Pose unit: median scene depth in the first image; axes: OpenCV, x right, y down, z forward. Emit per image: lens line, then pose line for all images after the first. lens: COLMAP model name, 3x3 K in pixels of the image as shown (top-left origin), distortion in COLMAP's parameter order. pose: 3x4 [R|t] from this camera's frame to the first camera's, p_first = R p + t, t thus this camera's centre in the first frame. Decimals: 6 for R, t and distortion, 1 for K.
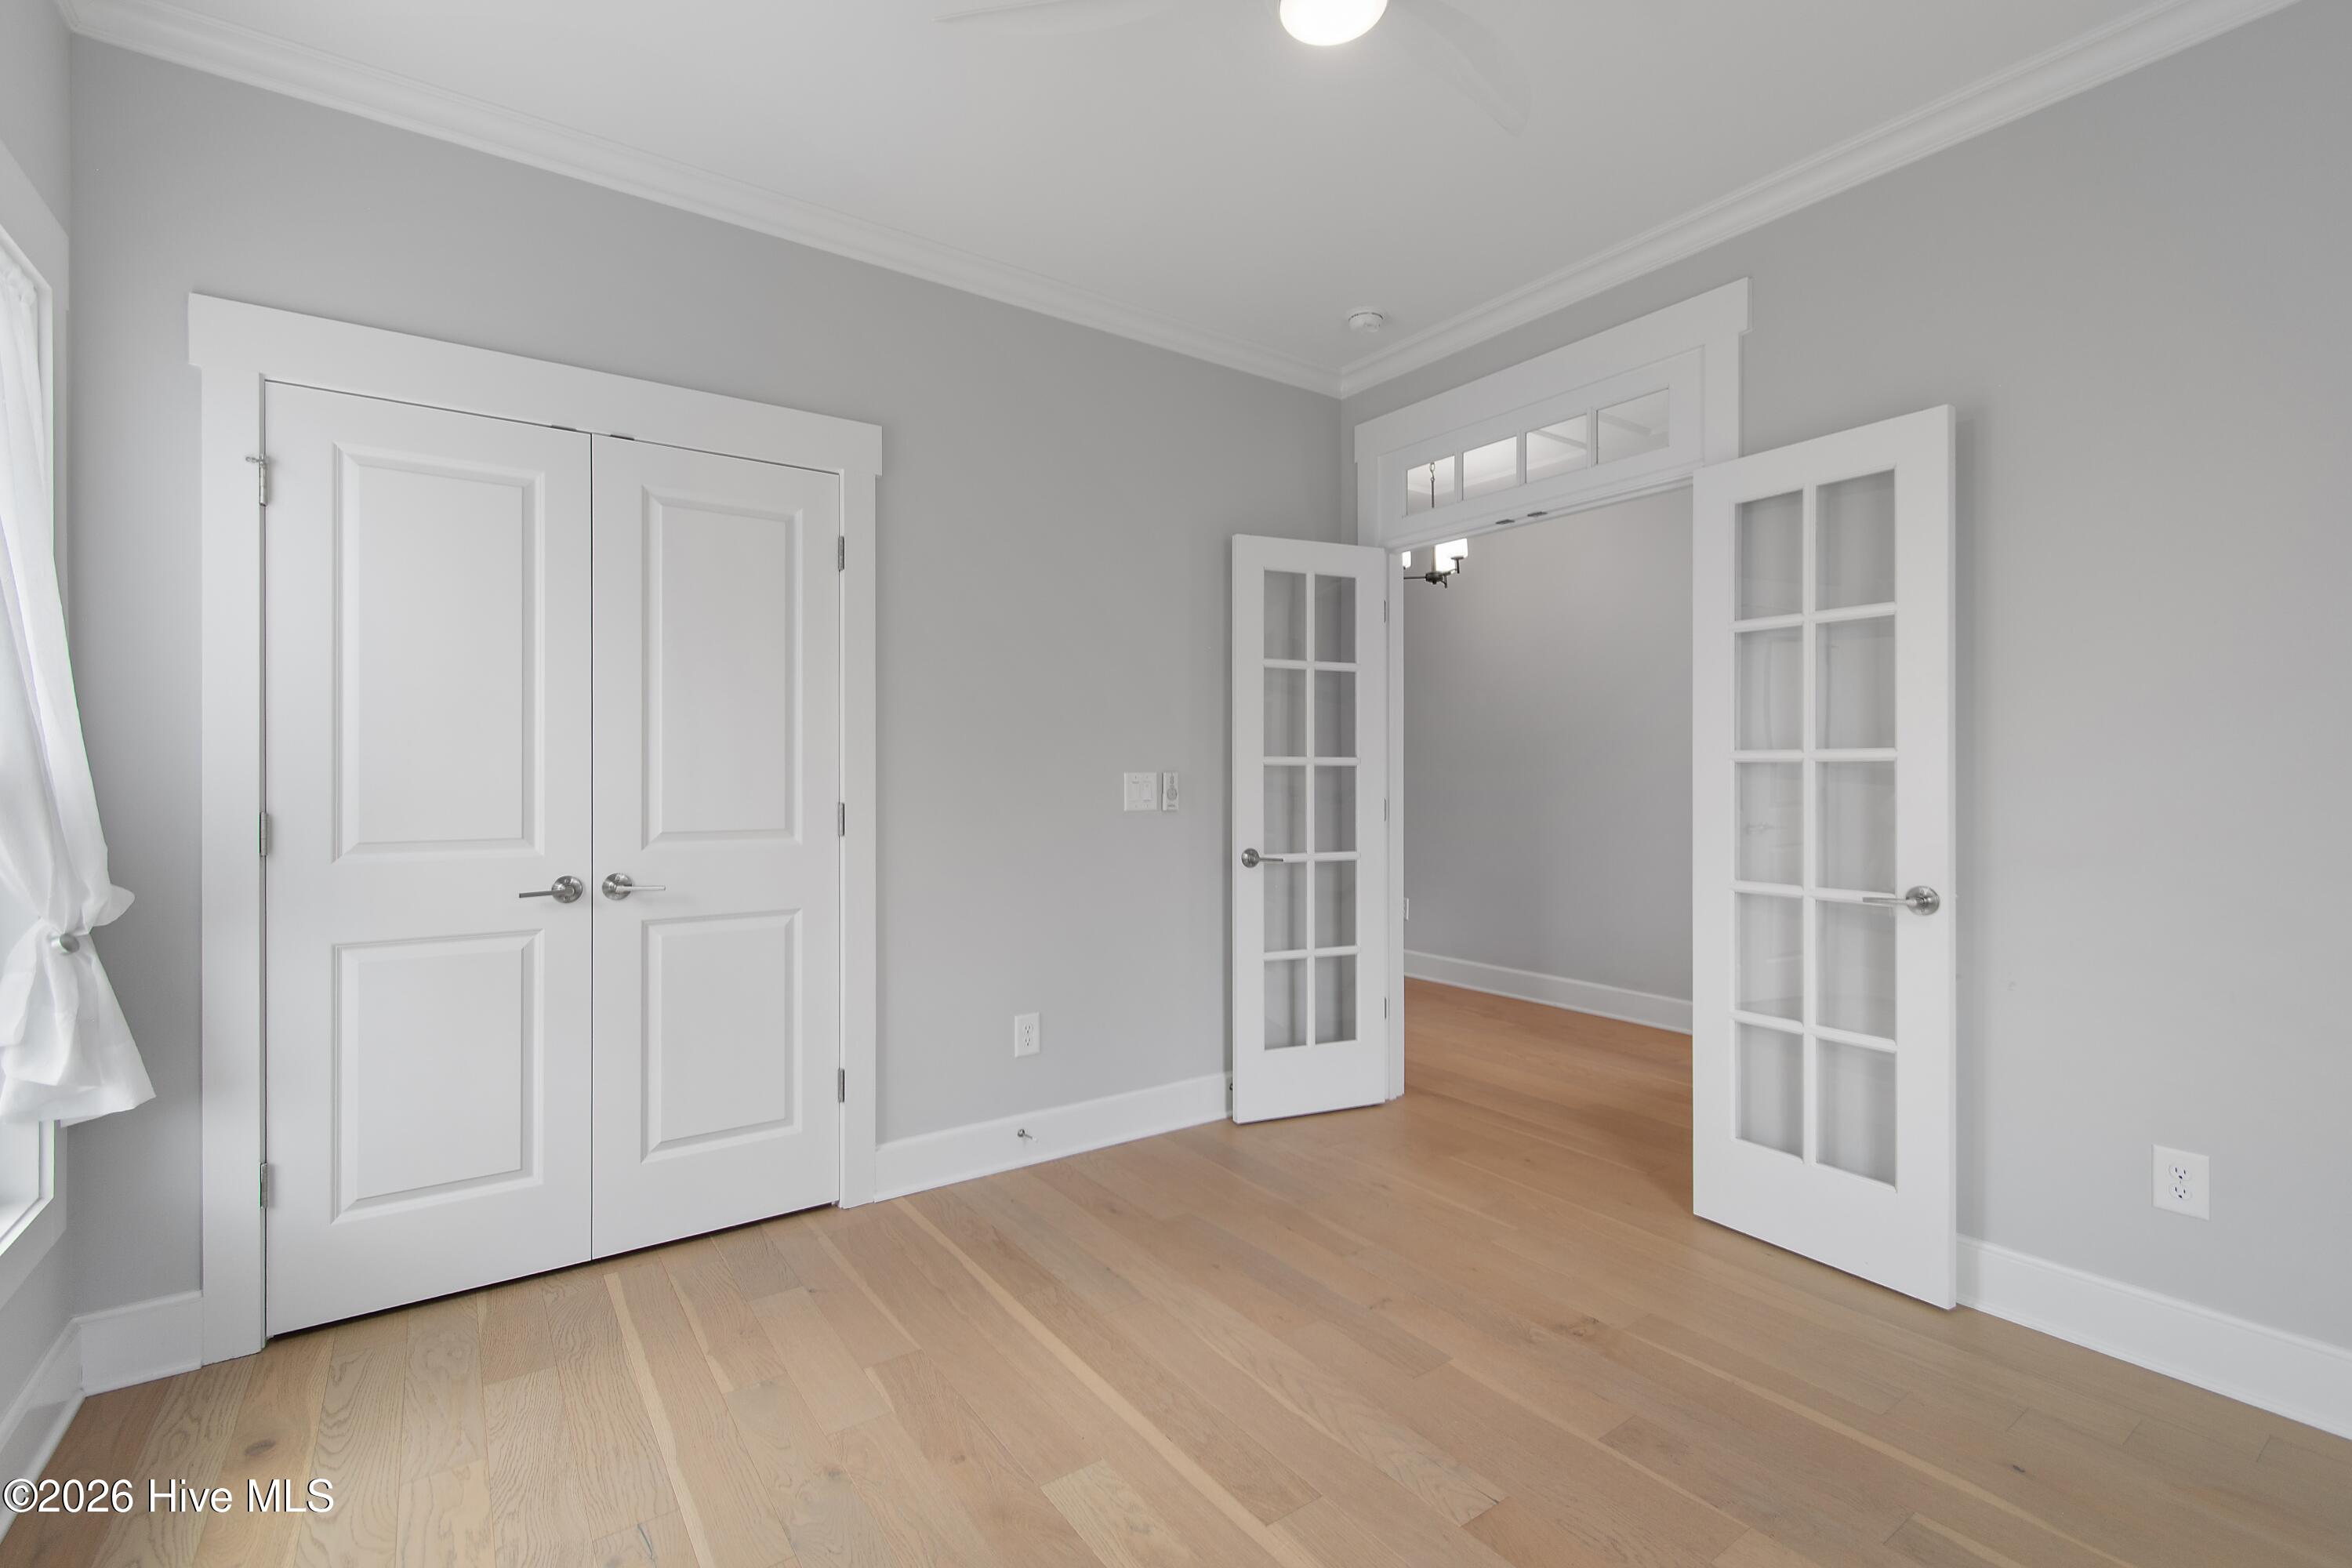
lens RADIAL K [[1037.5, 0, 1173.8], [0, 1037.5, 788.4], [0, 0, 1]] dist [0.000738, -0.000105]
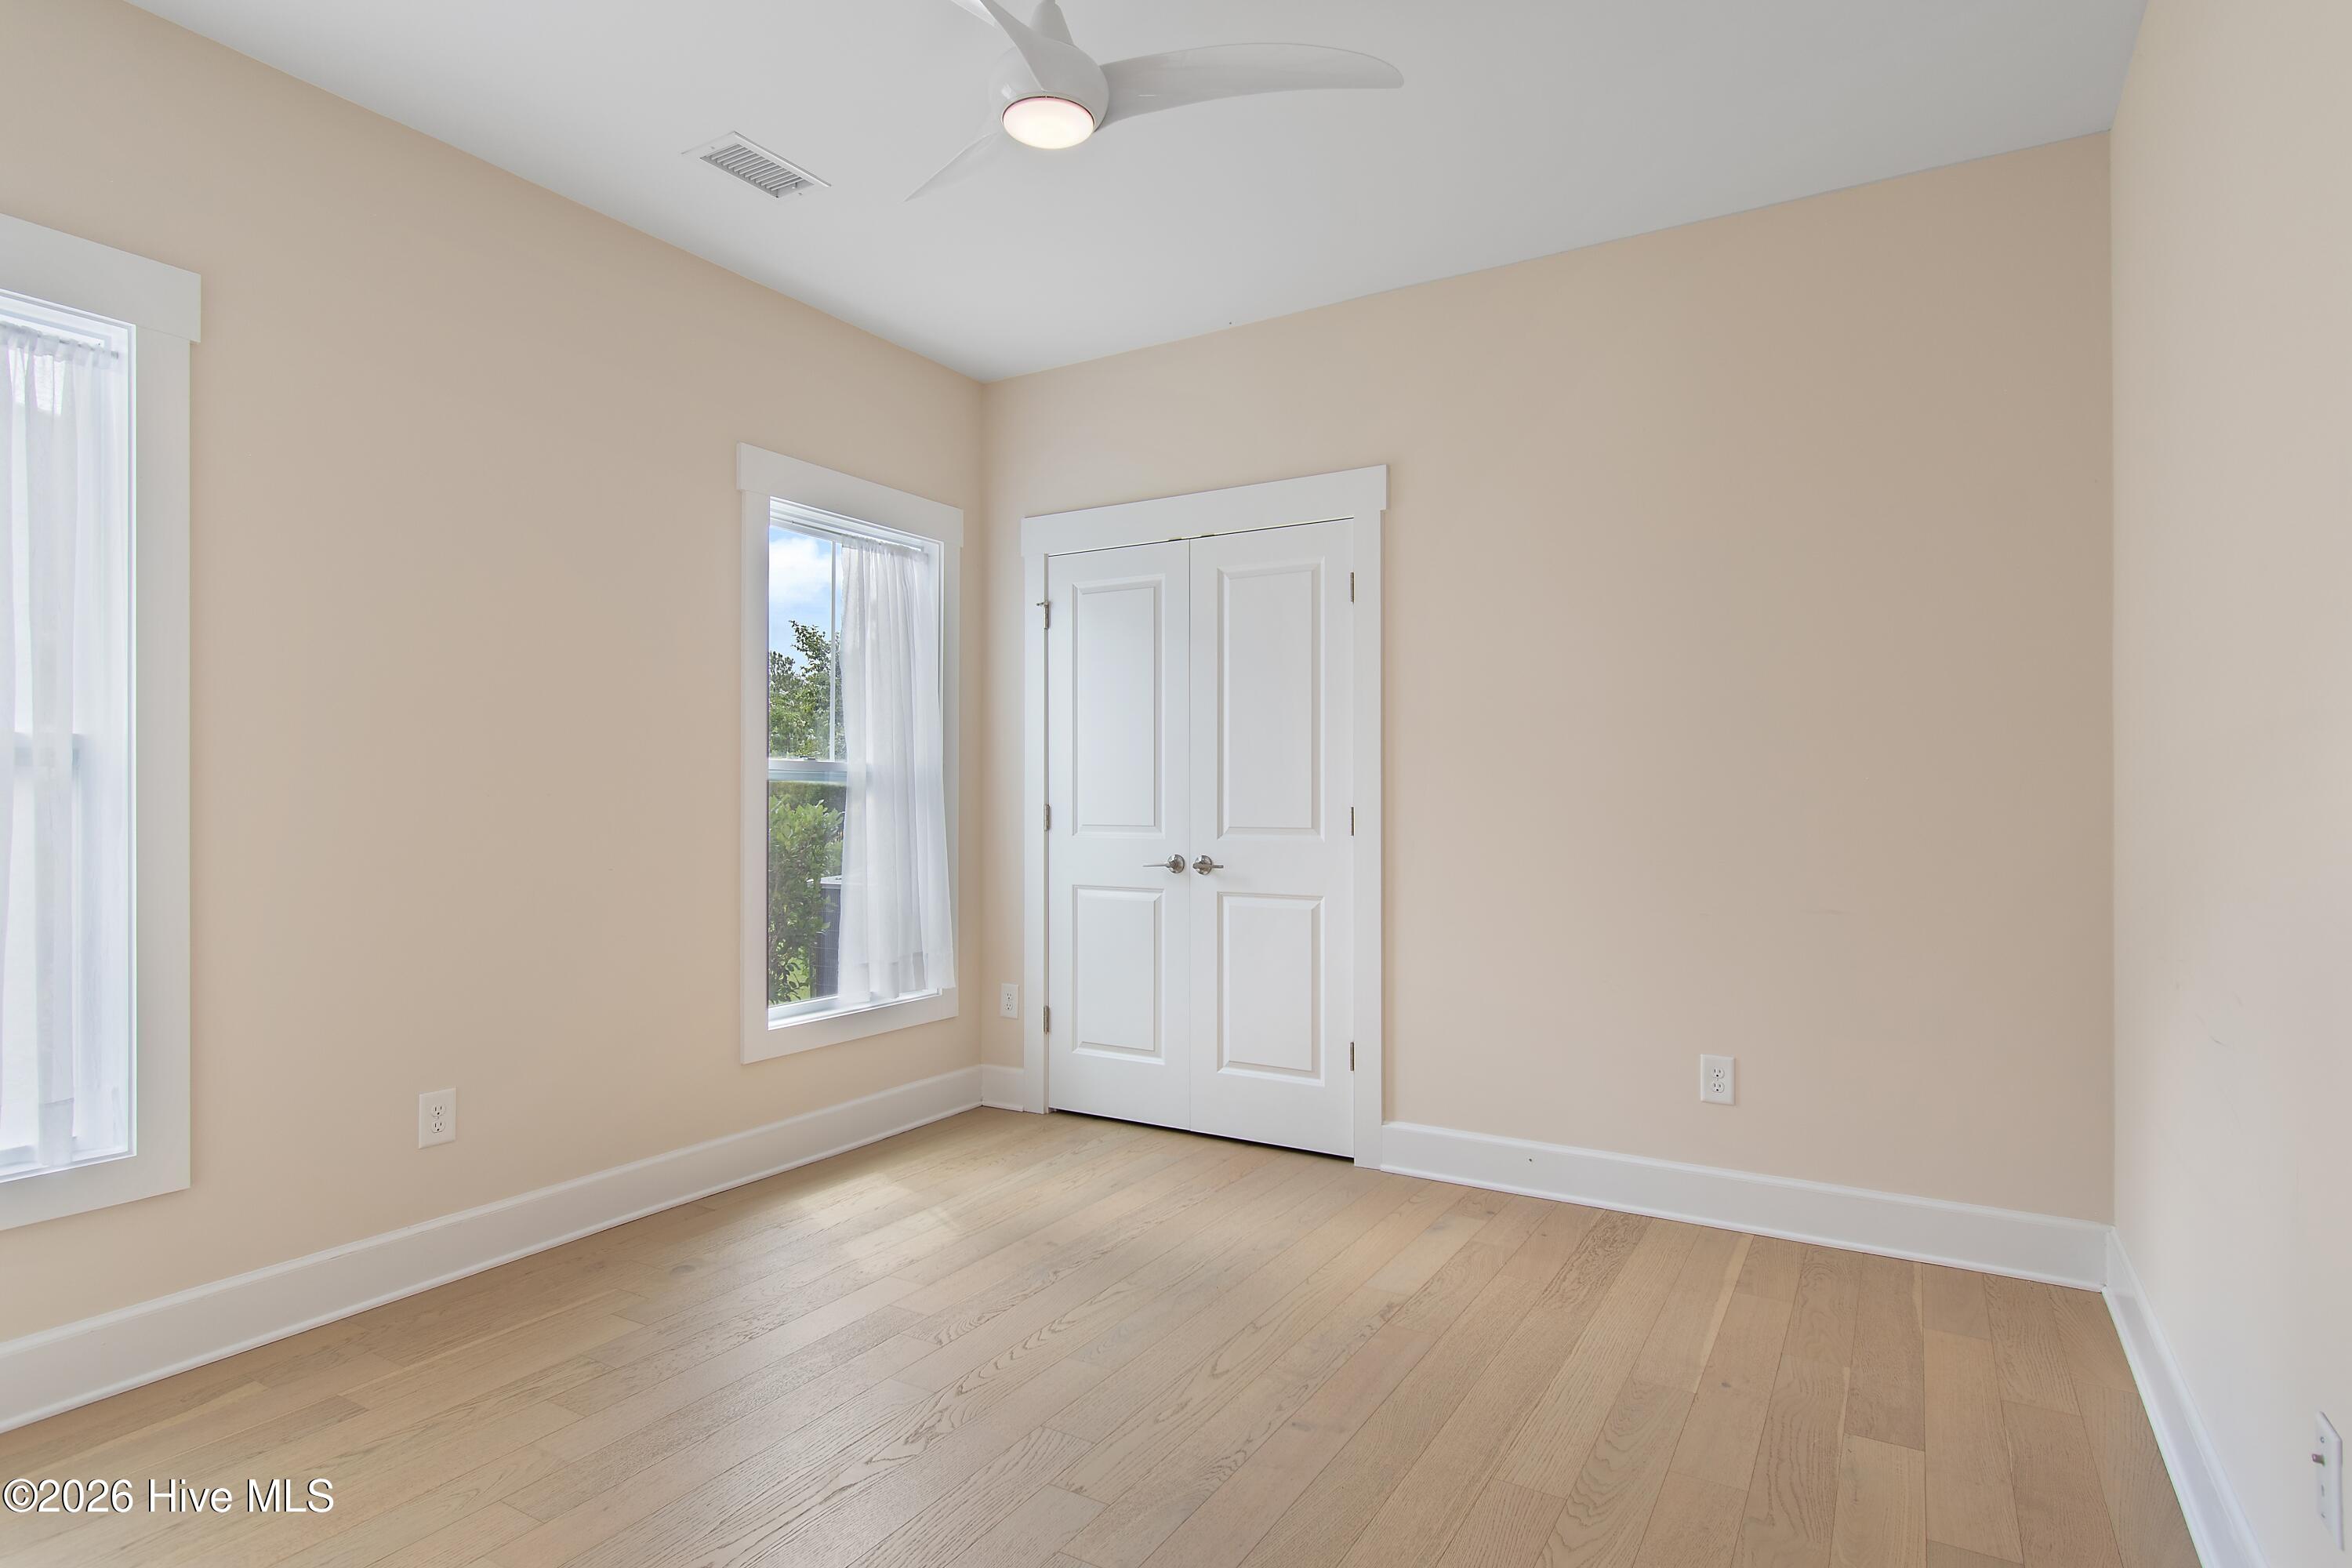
lens RADIAL K [[1277.9, 0, 1267.3], [0, 1277.9, 781.1], [0, 0, 1]] dist [0.003812, -0.000395]
pose [[0.394025, 0.004861, -0.919087, 1.032106], [-0.001322, 0.999988, 0.004723, -0.023017], [0.919099, -0.000646, 0.394027, 0.408431]]
